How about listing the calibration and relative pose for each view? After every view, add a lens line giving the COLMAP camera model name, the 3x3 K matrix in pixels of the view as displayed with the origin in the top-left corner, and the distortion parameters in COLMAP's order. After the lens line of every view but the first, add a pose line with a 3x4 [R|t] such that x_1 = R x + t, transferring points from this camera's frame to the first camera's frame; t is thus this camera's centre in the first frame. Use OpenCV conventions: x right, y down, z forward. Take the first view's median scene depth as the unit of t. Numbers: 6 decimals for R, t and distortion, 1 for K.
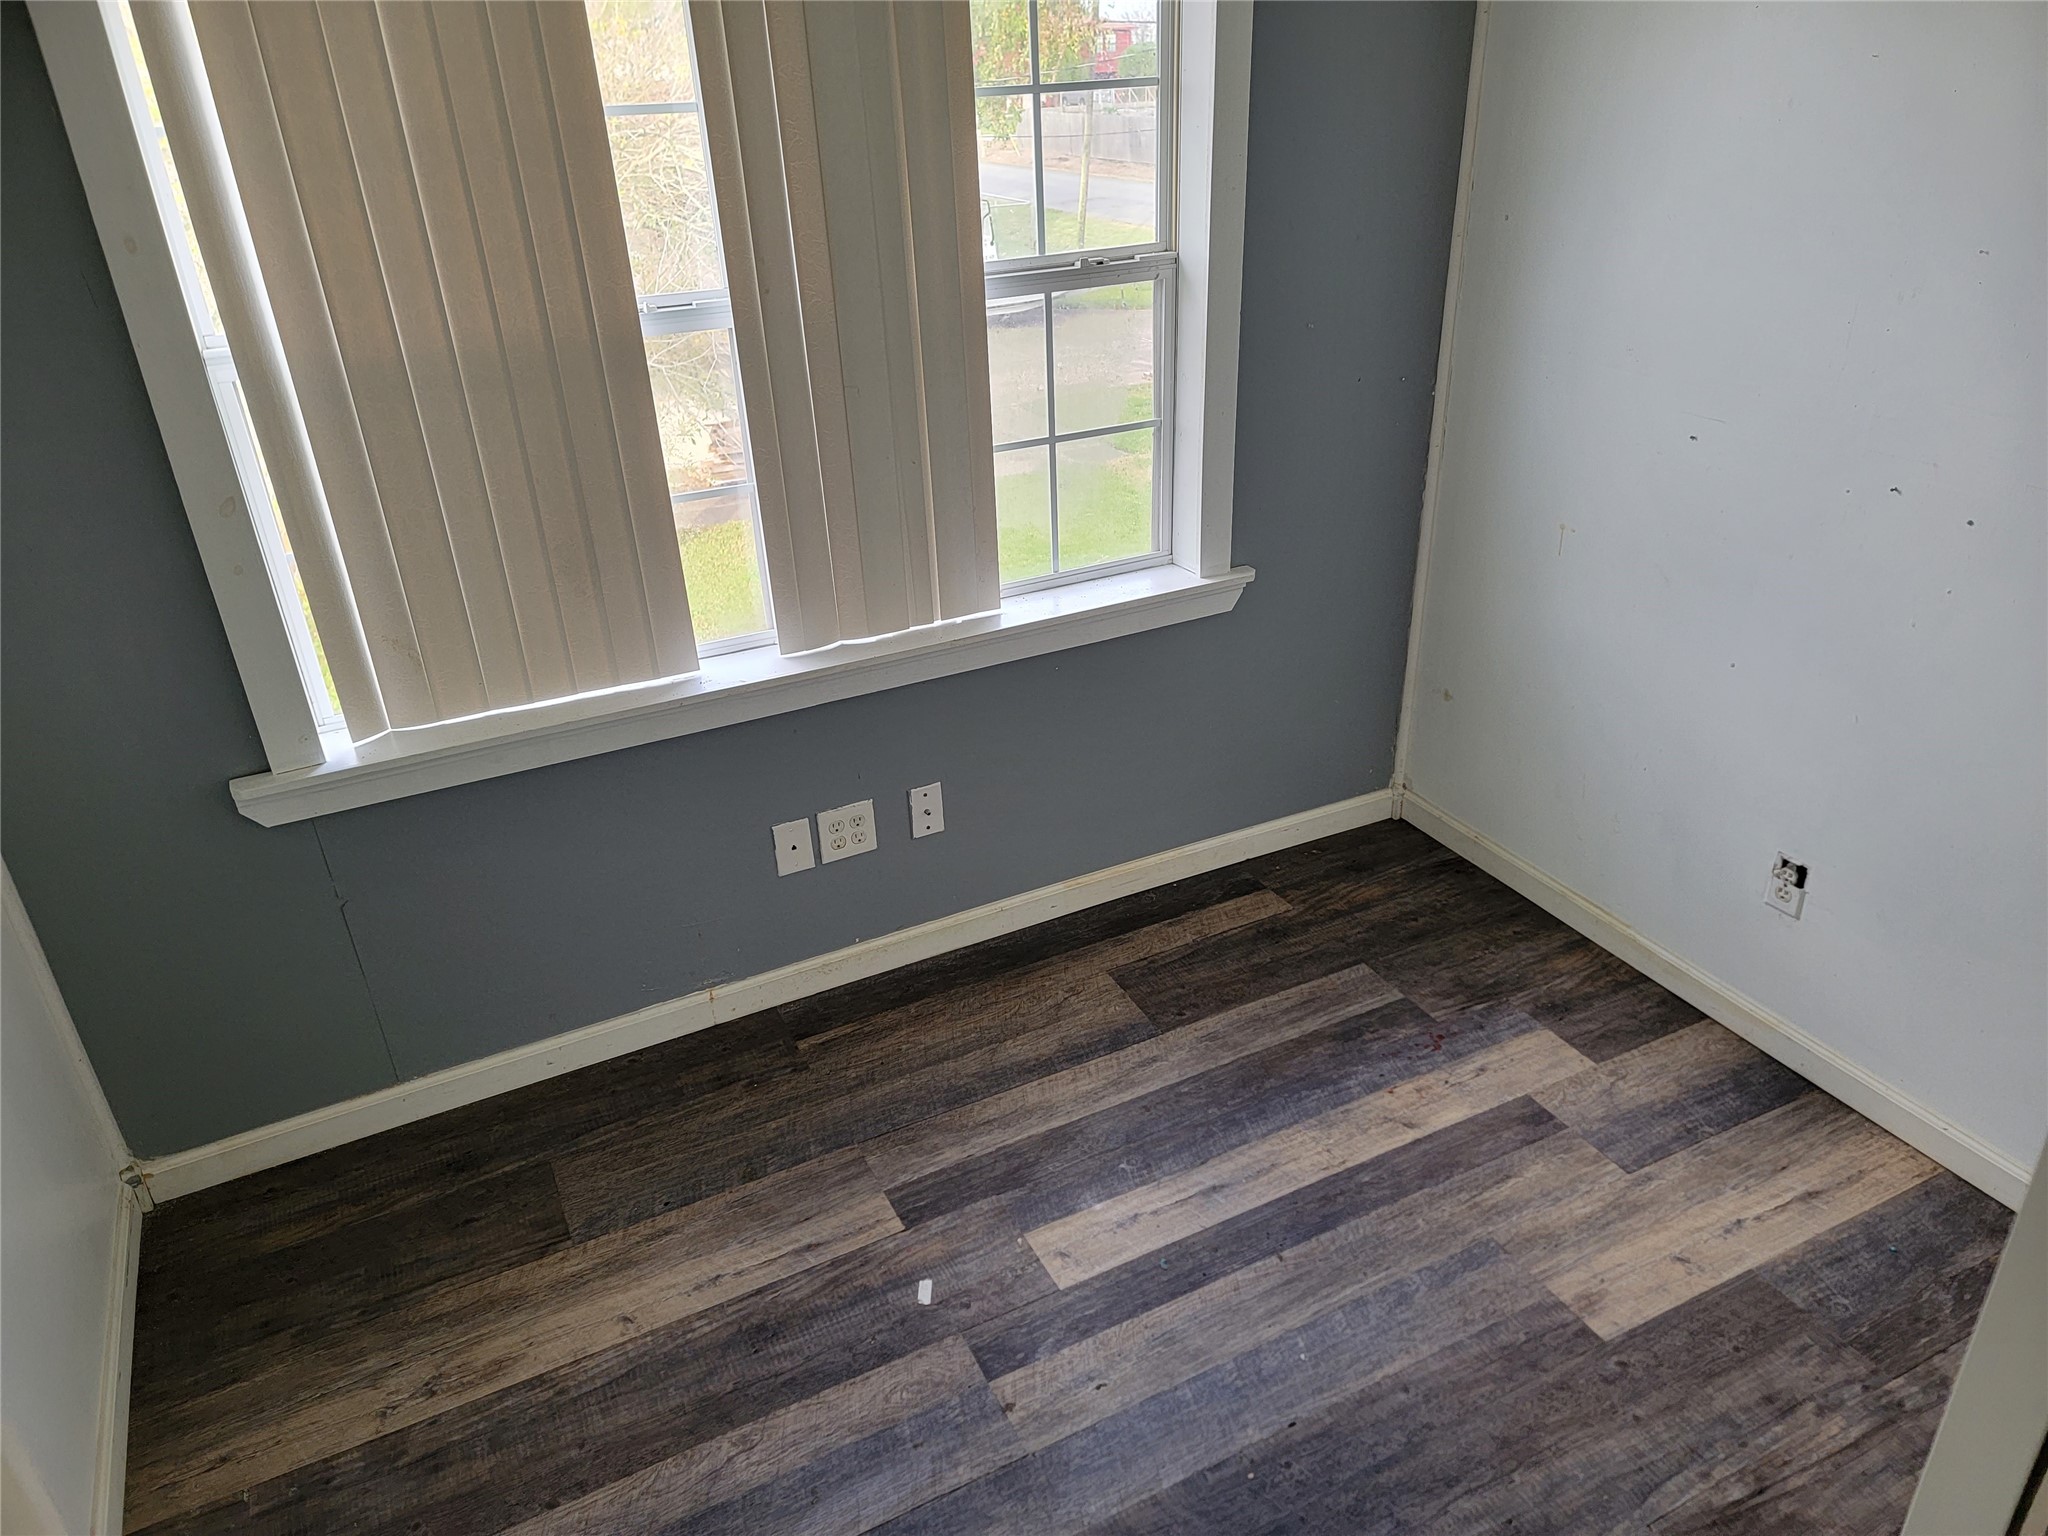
lens RADIAL K [[1413.2, 0, 1021.3], [0, 1413.2, 769.8], [0, 0, 1]] dist [0.079560, -0.063801]
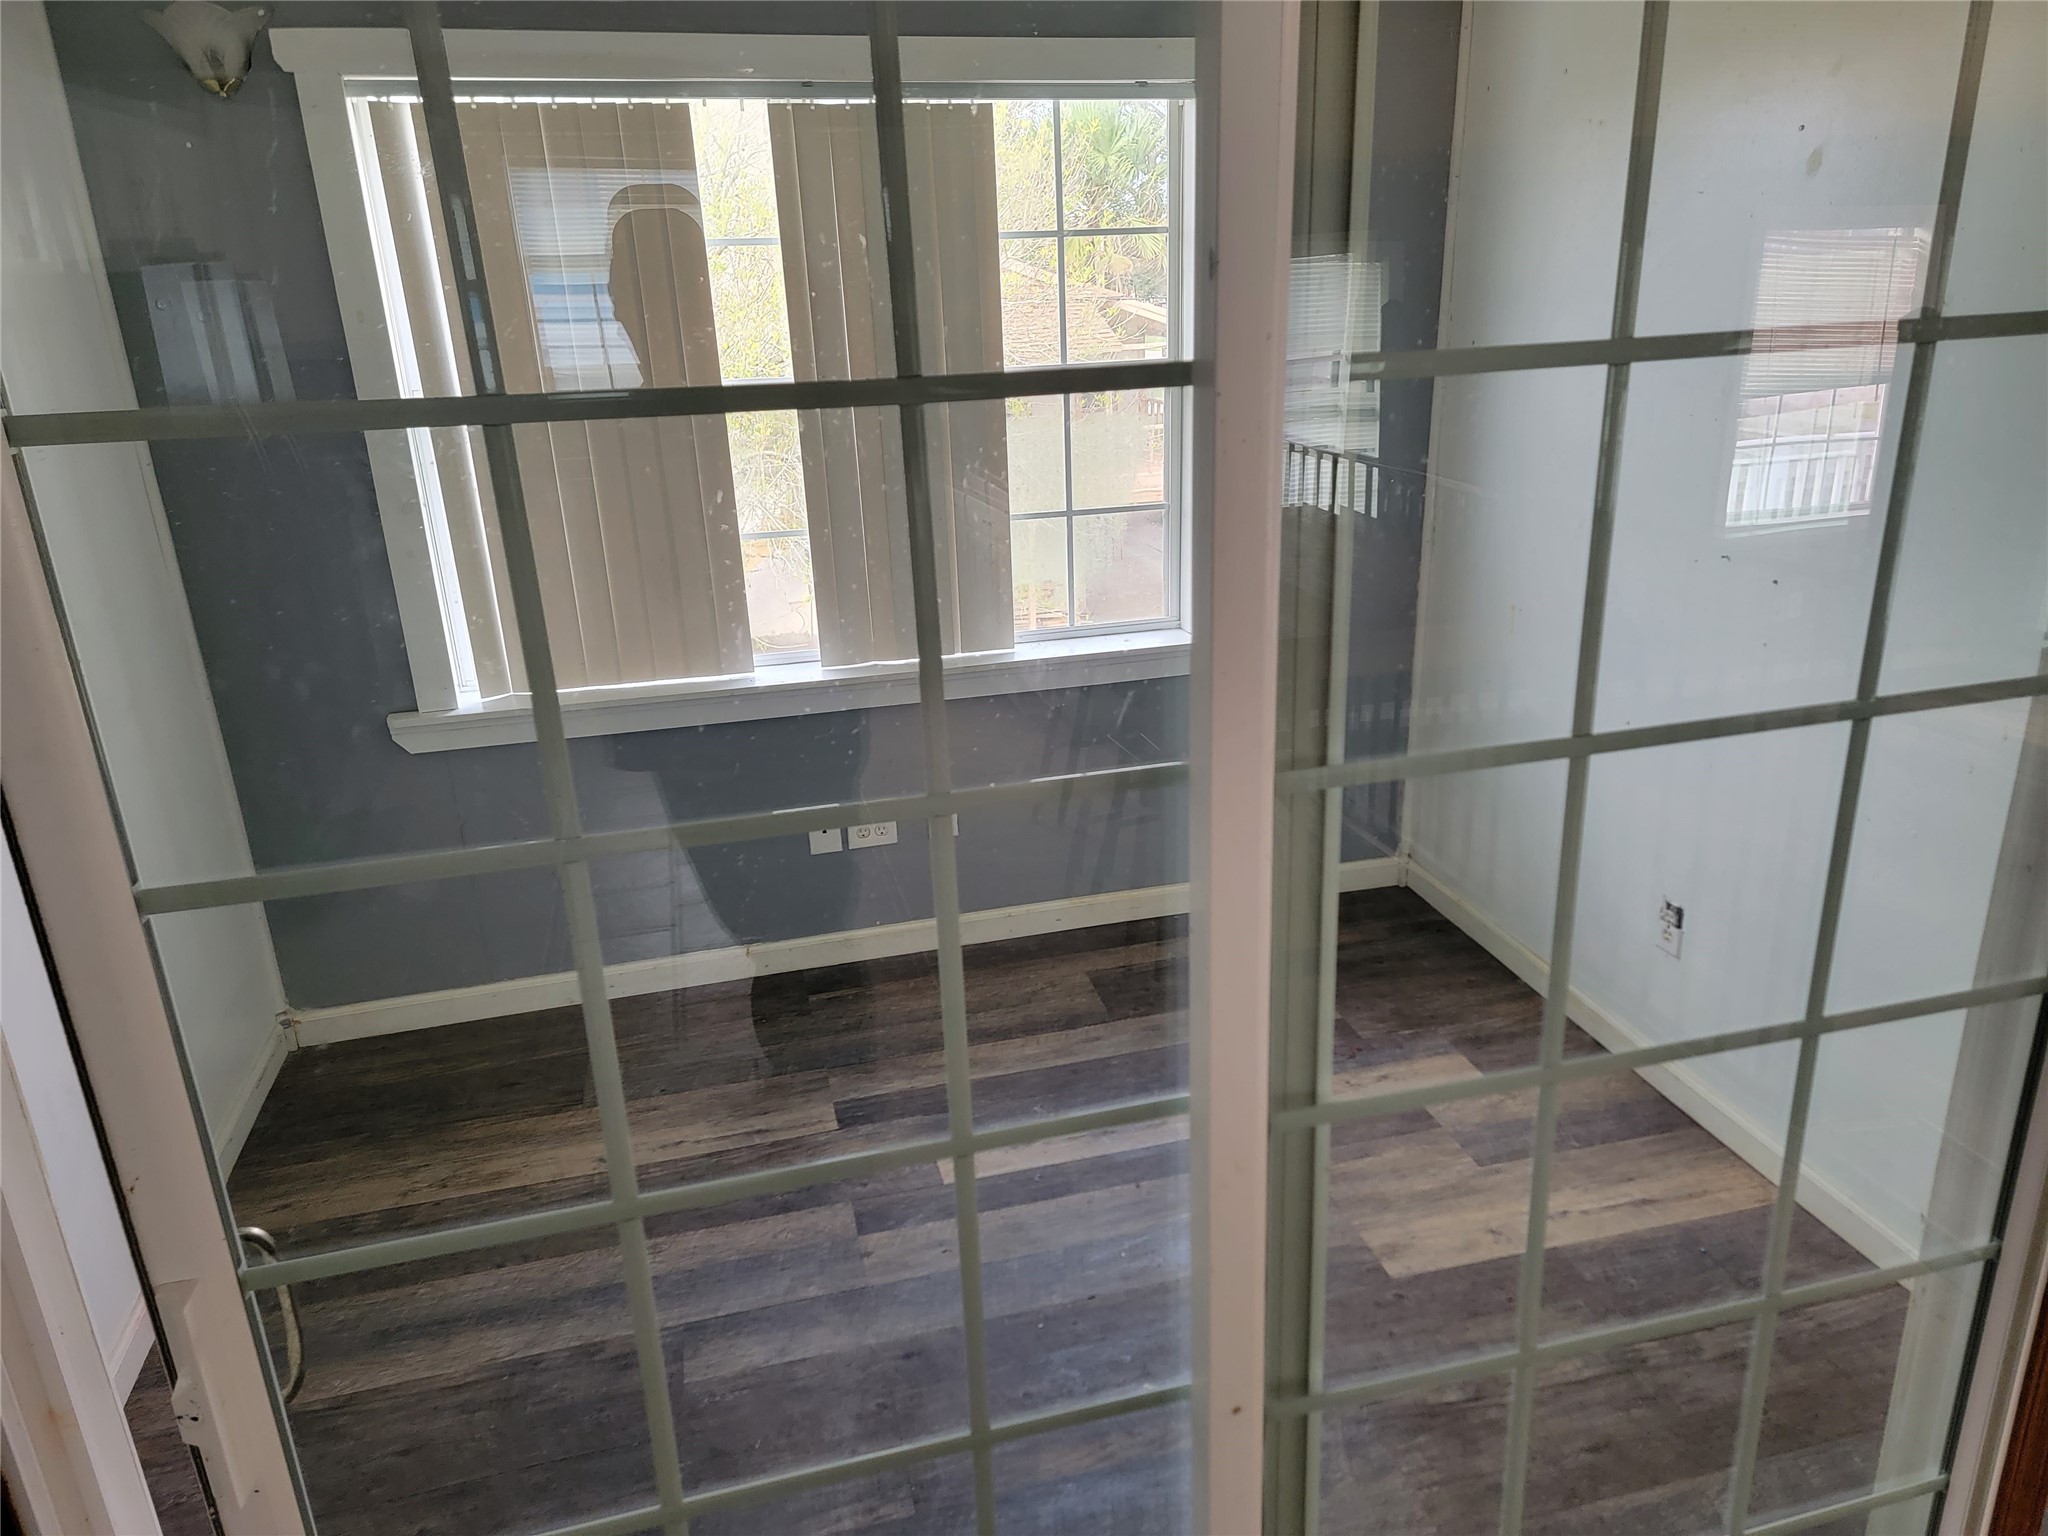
lens RADIAL K [[1413.2, 0, 1038.7], [0, 1413.2, 762.9], [0, 0, 1]] dist [0.079560, -0.063801]
pose [[0.977233, 0.073668, -0.198970, 0.290733], [-0.099233, 0.987591, -0.121725, 0.145143], [0.187533, 0.138698, 0.972417, -0.165809]]
